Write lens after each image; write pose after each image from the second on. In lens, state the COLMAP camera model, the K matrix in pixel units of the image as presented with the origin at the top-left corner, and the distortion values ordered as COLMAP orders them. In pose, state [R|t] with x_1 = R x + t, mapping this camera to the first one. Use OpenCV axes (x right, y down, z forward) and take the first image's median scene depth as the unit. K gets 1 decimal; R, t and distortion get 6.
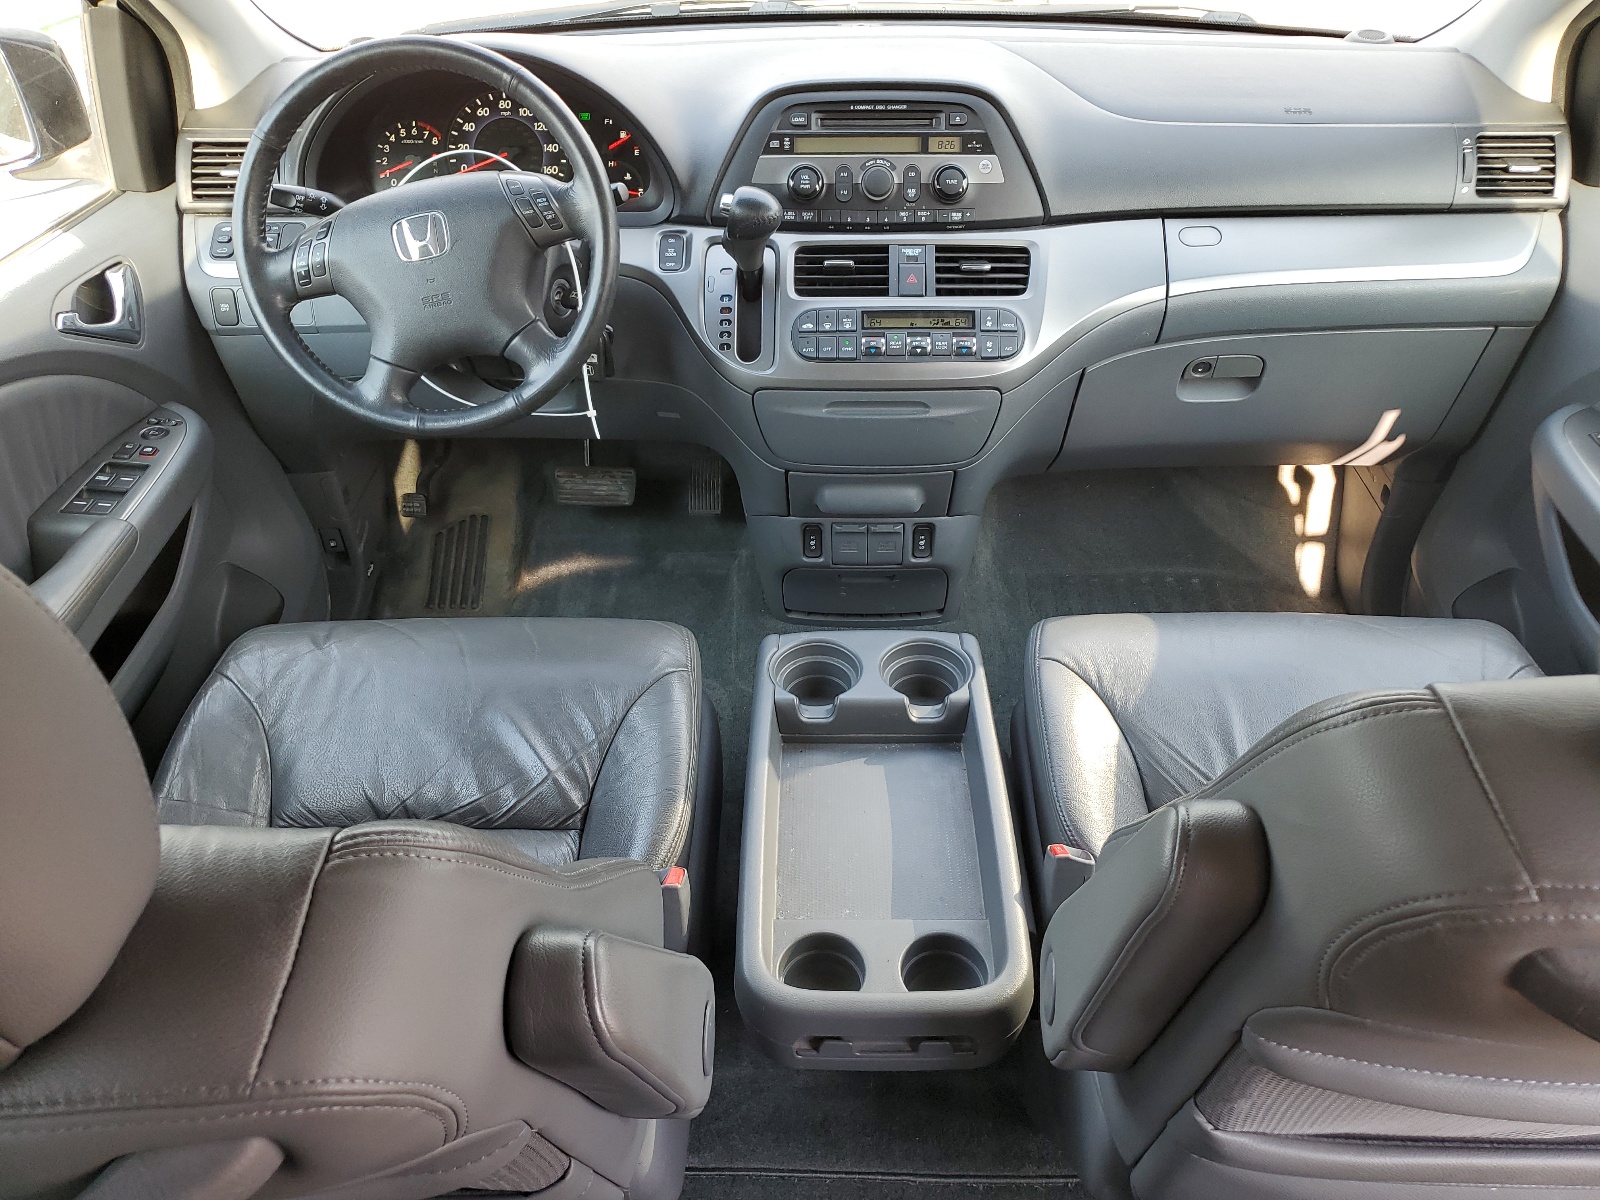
lens RADIAL K [[1211.1, 0, 800.0], [0, 1211.1, 601.0], [0, 0, 1]] dist [-0.000533, -0.001607]
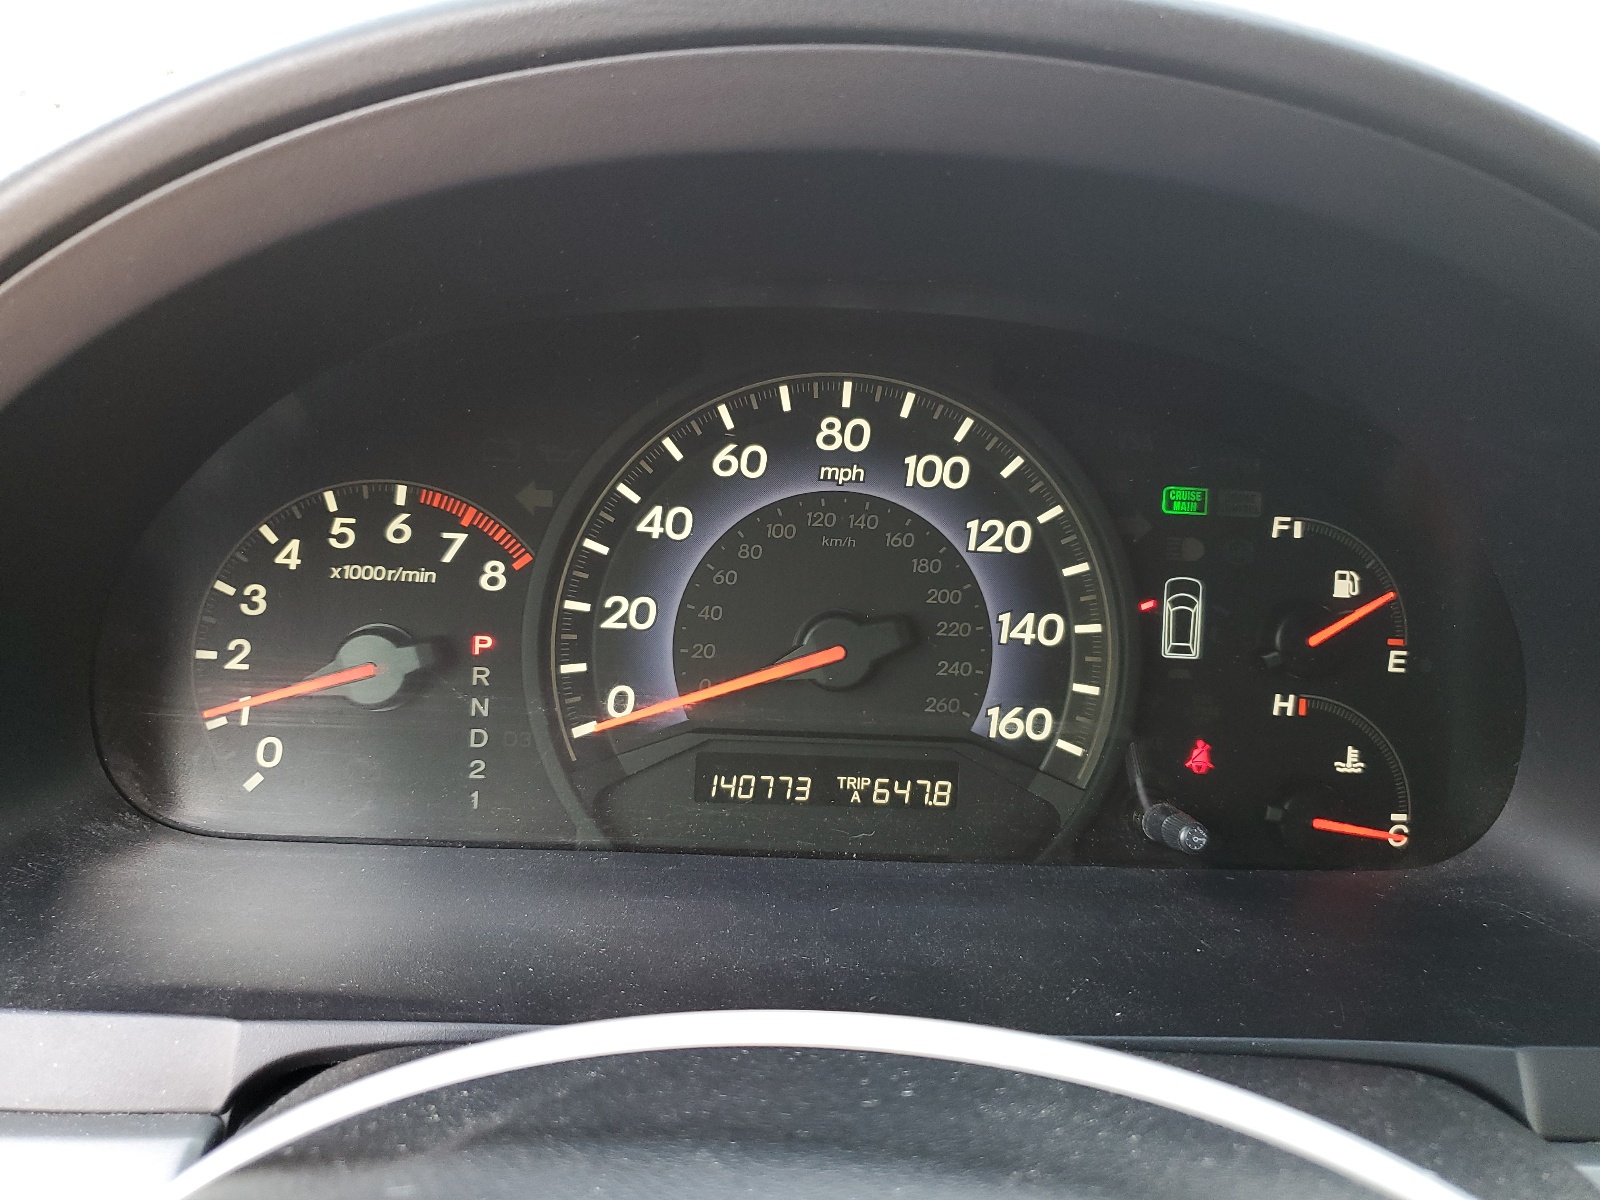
lens RADIAL K [[1211.1, 0, 799.9], [0, 1211.1, 600.4], [0, 0, 1]] dist [-0.000533, -0.001607]
pose [[0.995174, 0.040115, 0.089547, -0.267288], [-0.013329, 0.959420, -0.281666, -0.317129], [-0.097212, 0.279113, 0.955325, 0.793919]]
